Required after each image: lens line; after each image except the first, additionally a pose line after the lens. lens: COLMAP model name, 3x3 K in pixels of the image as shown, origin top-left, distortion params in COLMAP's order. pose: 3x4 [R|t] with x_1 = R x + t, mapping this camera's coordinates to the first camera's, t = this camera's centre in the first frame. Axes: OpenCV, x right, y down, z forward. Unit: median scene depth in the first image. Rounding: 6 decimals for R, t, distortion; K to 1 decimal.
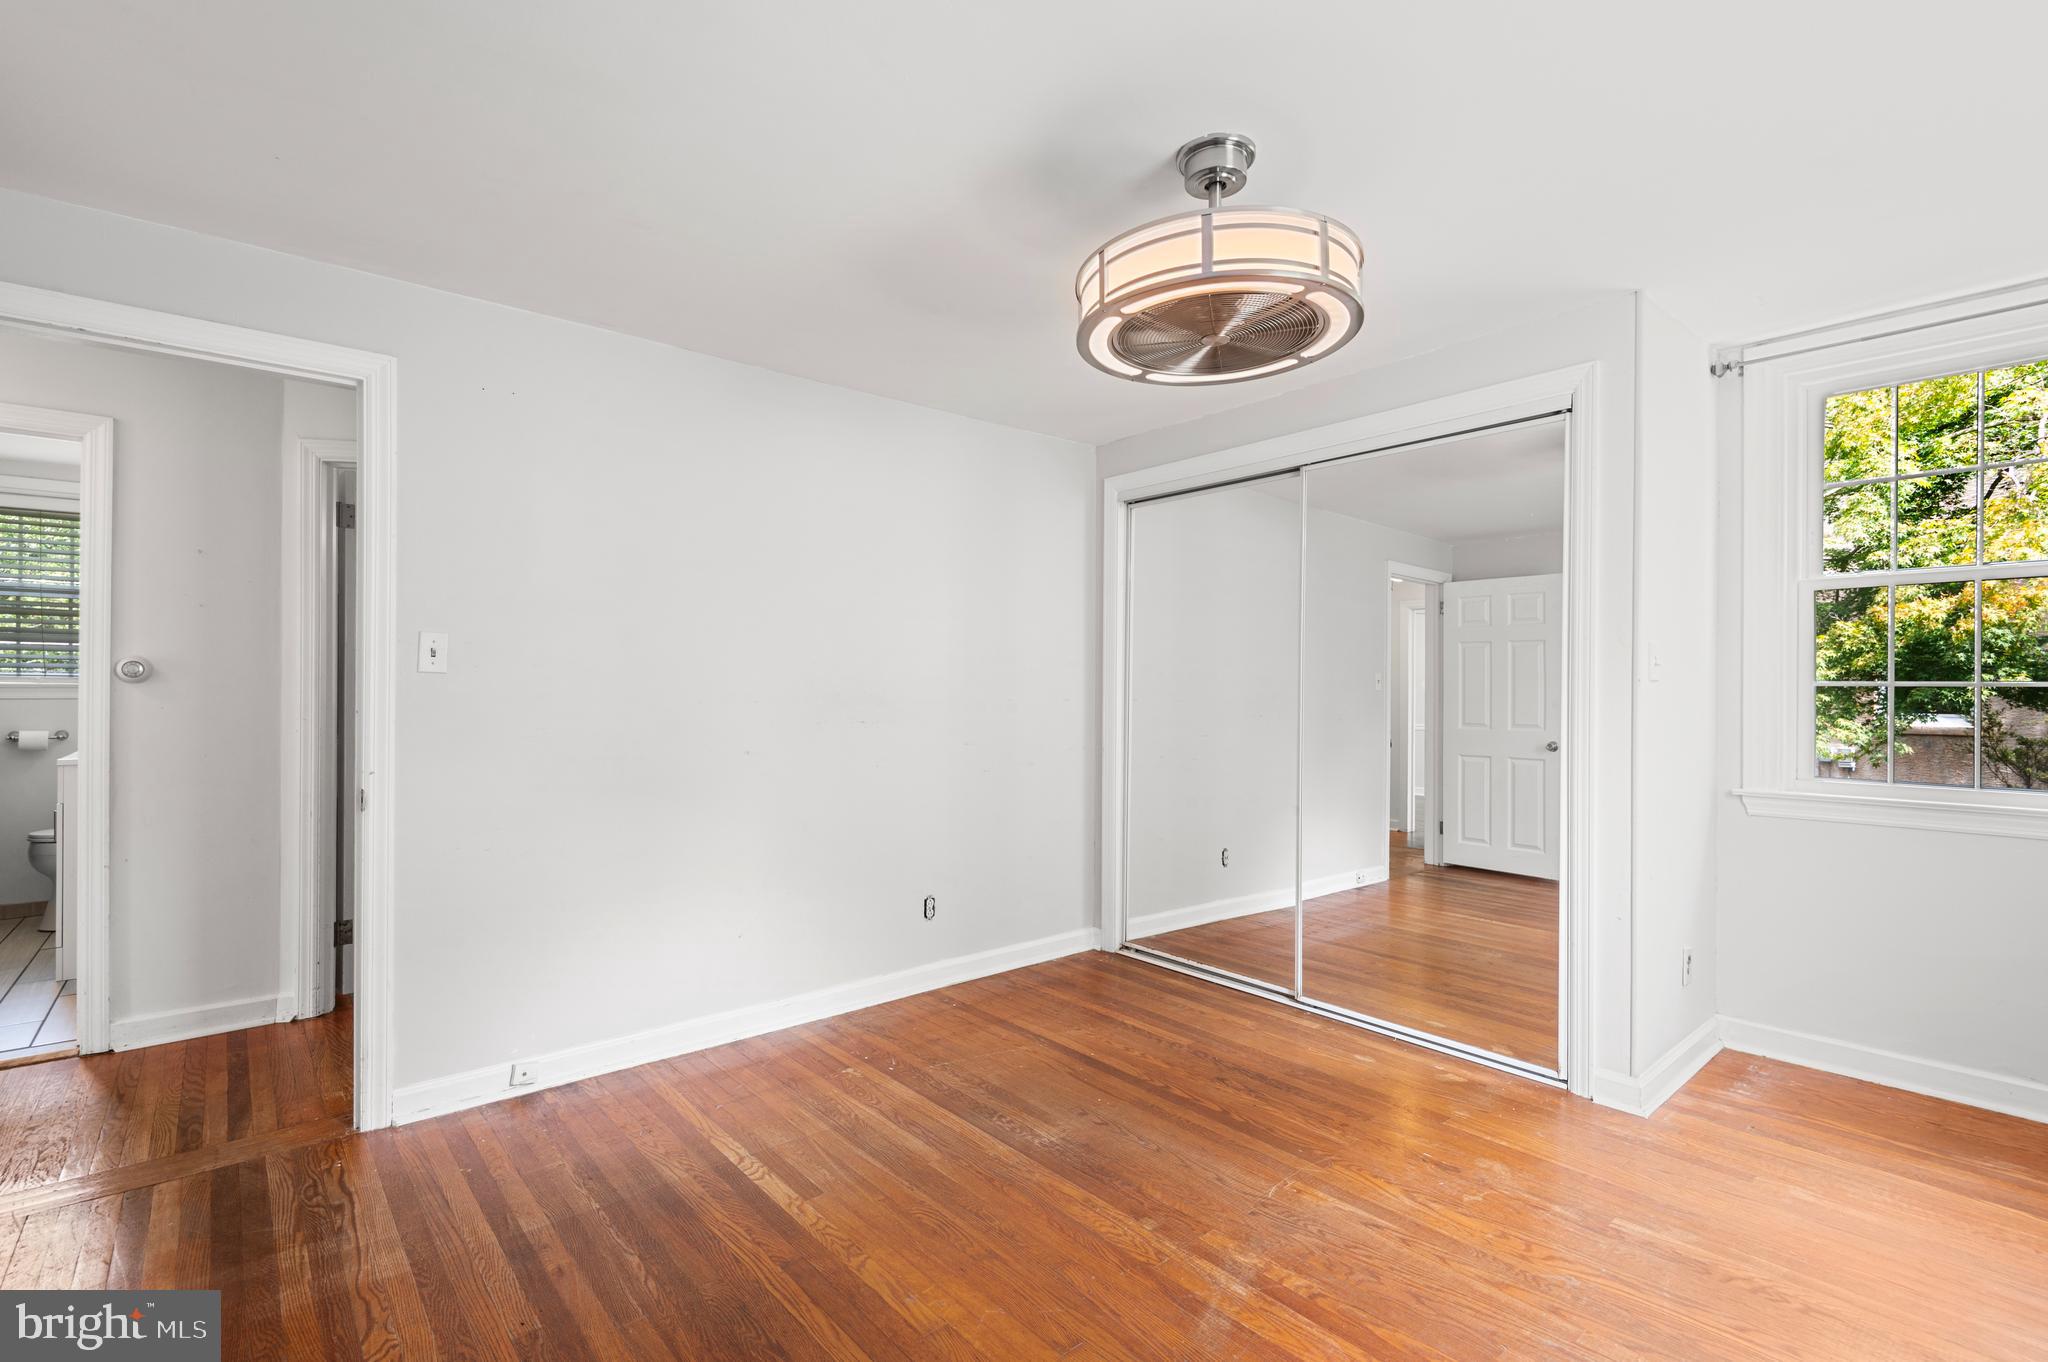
lens RADIAL K [[932.2, 0, 1019.6], [0, 932.2, 675.2], [0, 0, 1]] dist [0.015997, -0.001390]
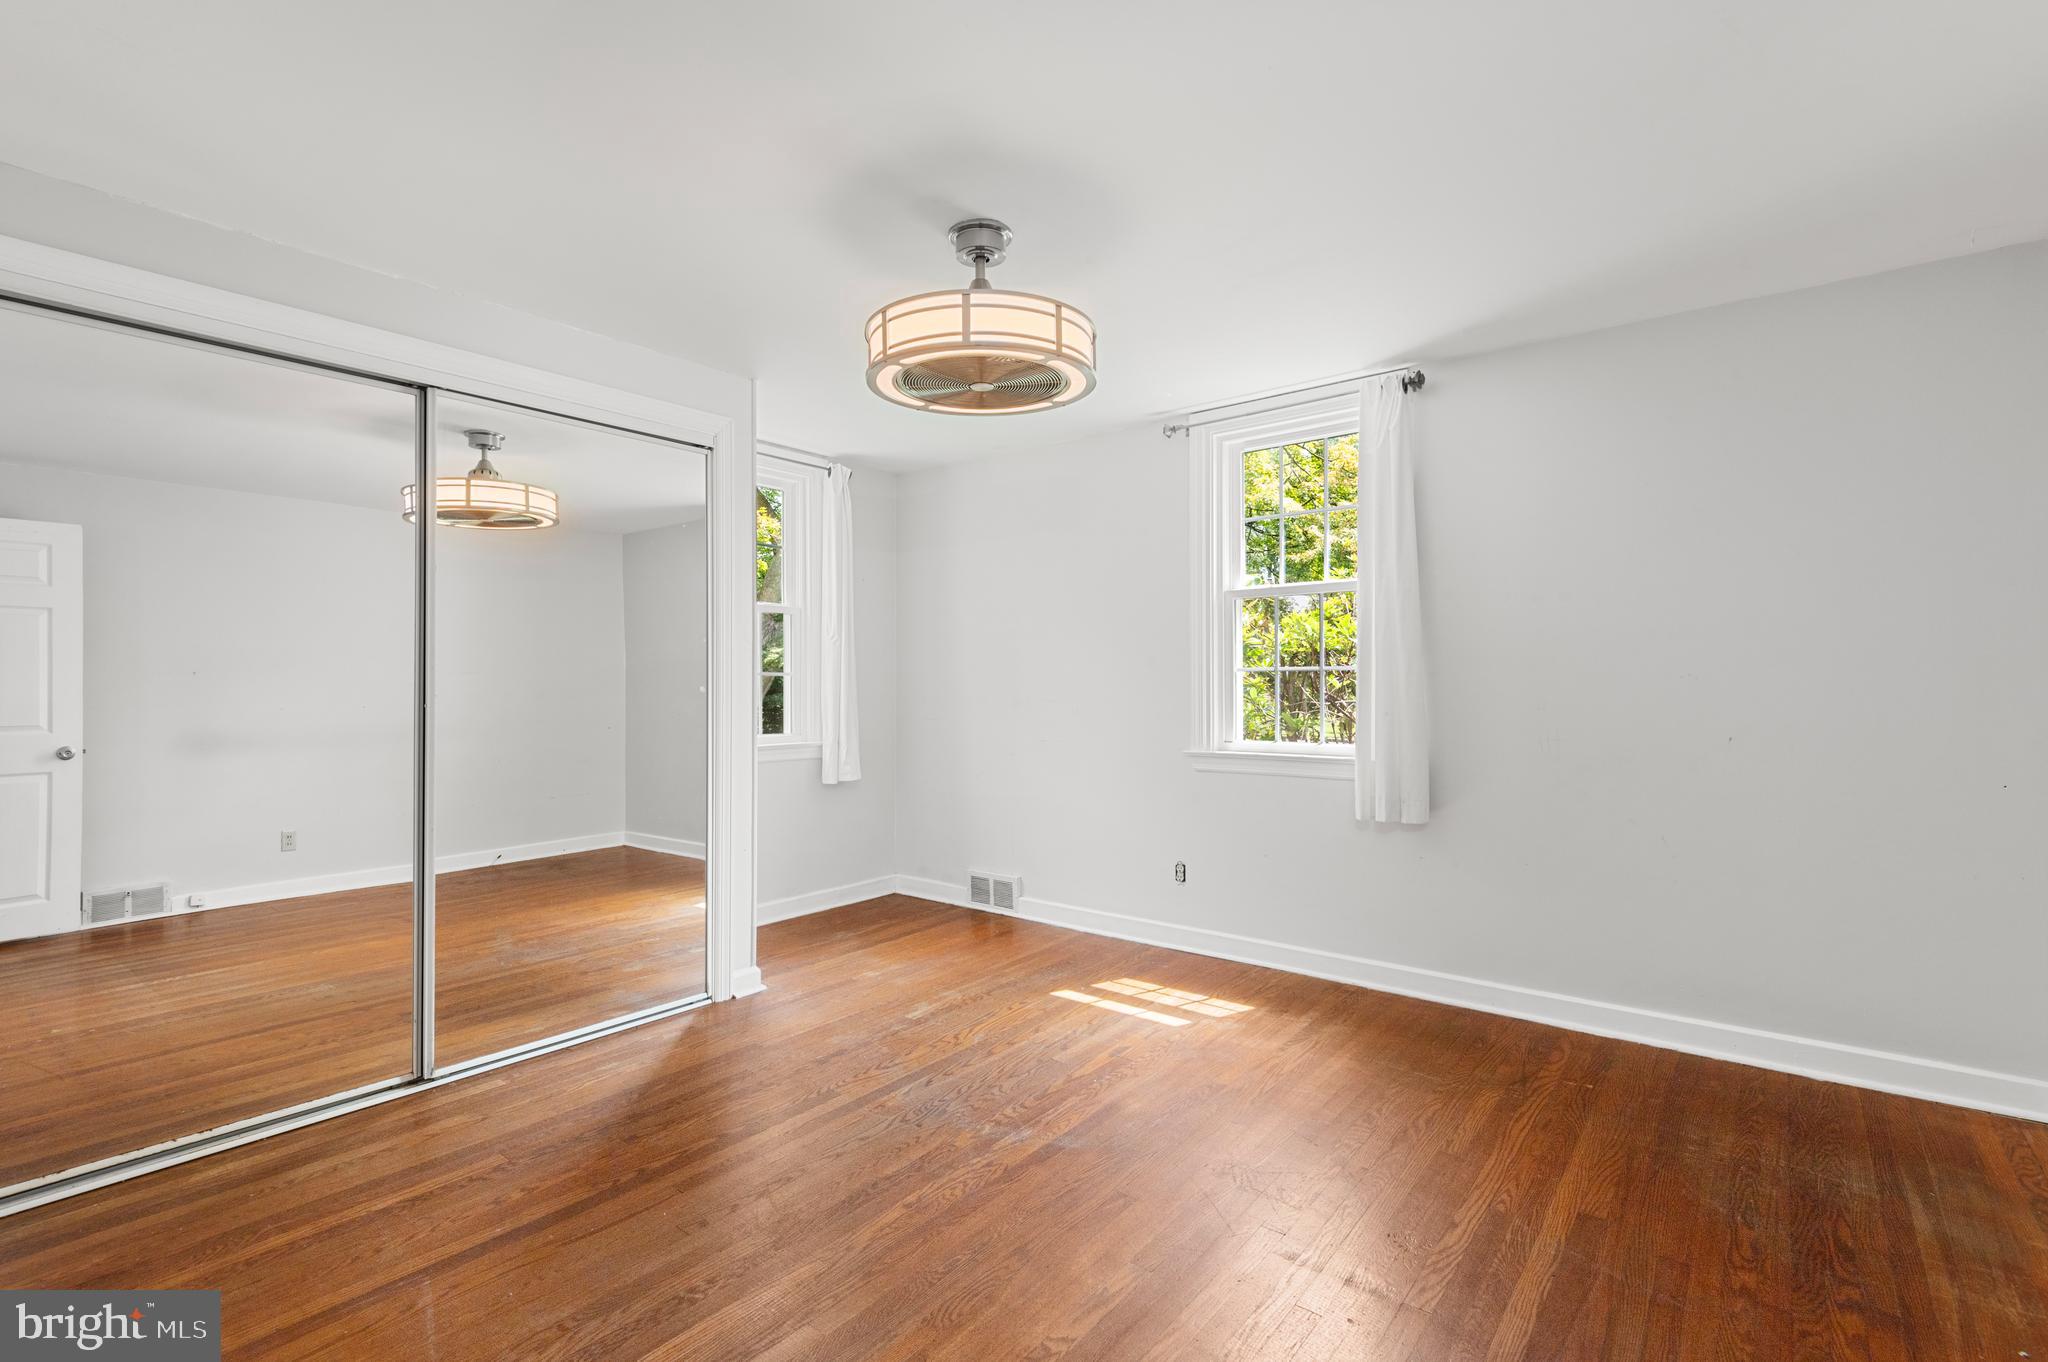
lens RADIAL K [[932.2, 0, 1019.6], [0, 932.2, 675.2], [0, 0, 1]] dist [0.015997, -0.001390]
pose [[-0.182374, 0.002053, 0.983227, -0.629267], [-0.019284, 0.999798, -0.005665, 0.004603], [-0.983040, -0.019994, -0.182298, 0.734754]]
